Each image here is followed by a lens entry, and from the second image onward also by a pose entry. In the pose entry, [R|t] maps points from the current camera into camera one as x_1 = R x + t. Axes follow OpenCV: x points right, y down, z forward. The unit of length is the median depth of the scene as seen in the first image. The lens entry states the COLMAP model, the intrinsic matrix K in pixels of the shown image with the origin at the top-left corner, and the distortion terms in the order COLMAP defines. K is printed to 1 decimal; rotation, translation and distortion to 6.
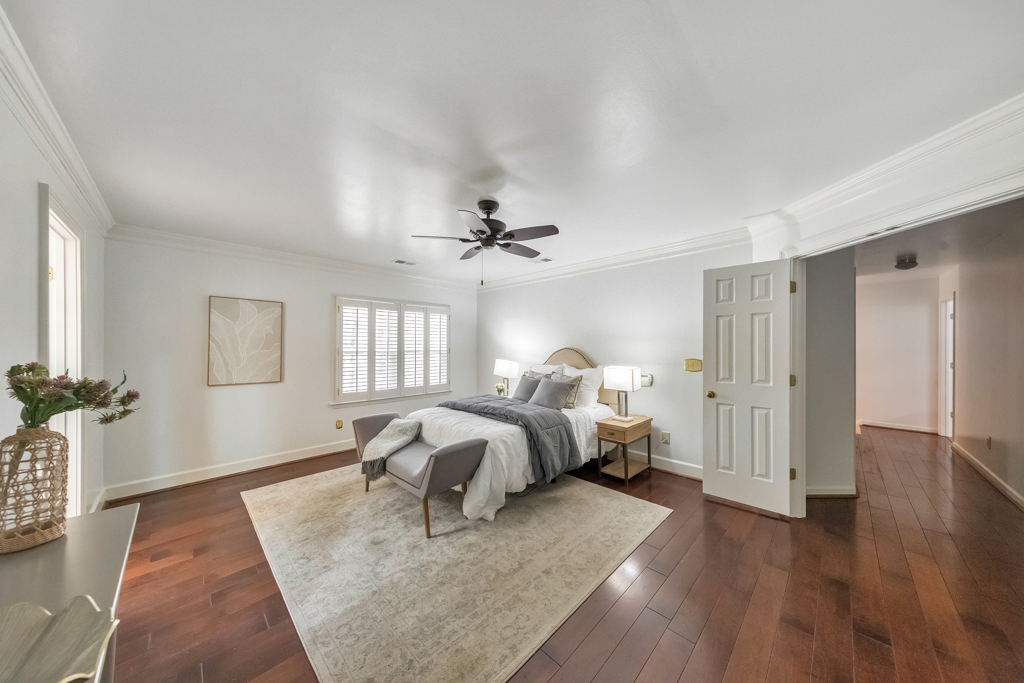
lens RADIAL K [[327.3, 0, 520.2], [0, 327.3, 345.8], [0, 0, 1]] dist [0.013565, 0.000013]
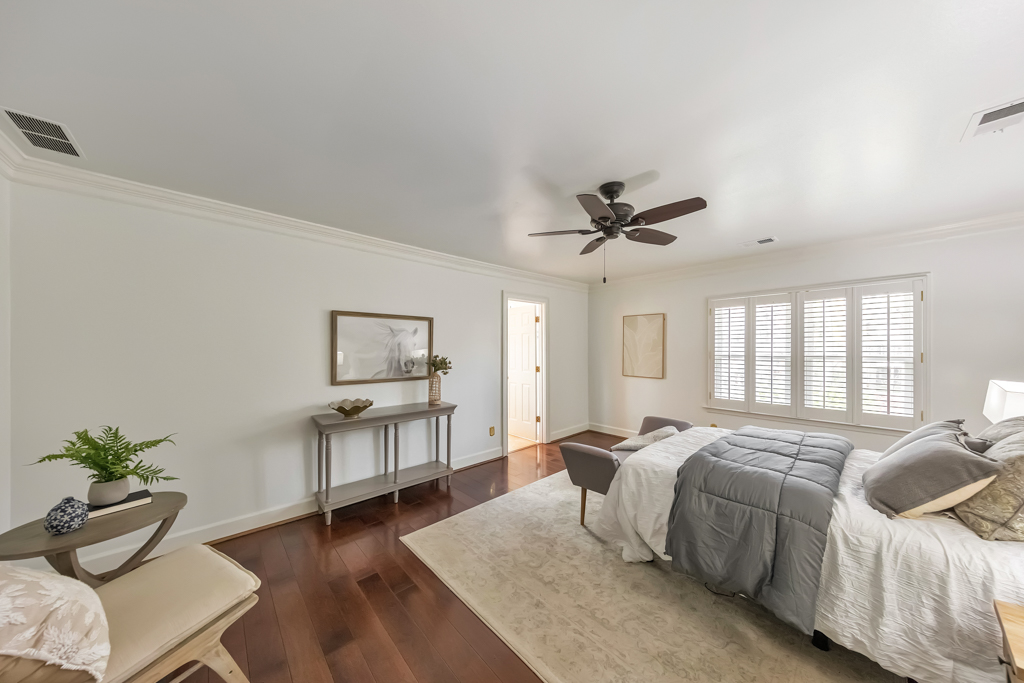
lens RADIAL K [[320.8, 0, 511.5], [0, 320.8, 350.1], [0, 0, 1]] dist [-0.000027, -0.000015]
pose [[-0.061240, 0.002223, -0.998121, 0.529339], [0.002803, 0.999994, 0.002055, -0.000848], [0.998119, -0.002672, -0.061246, 0.547448]]
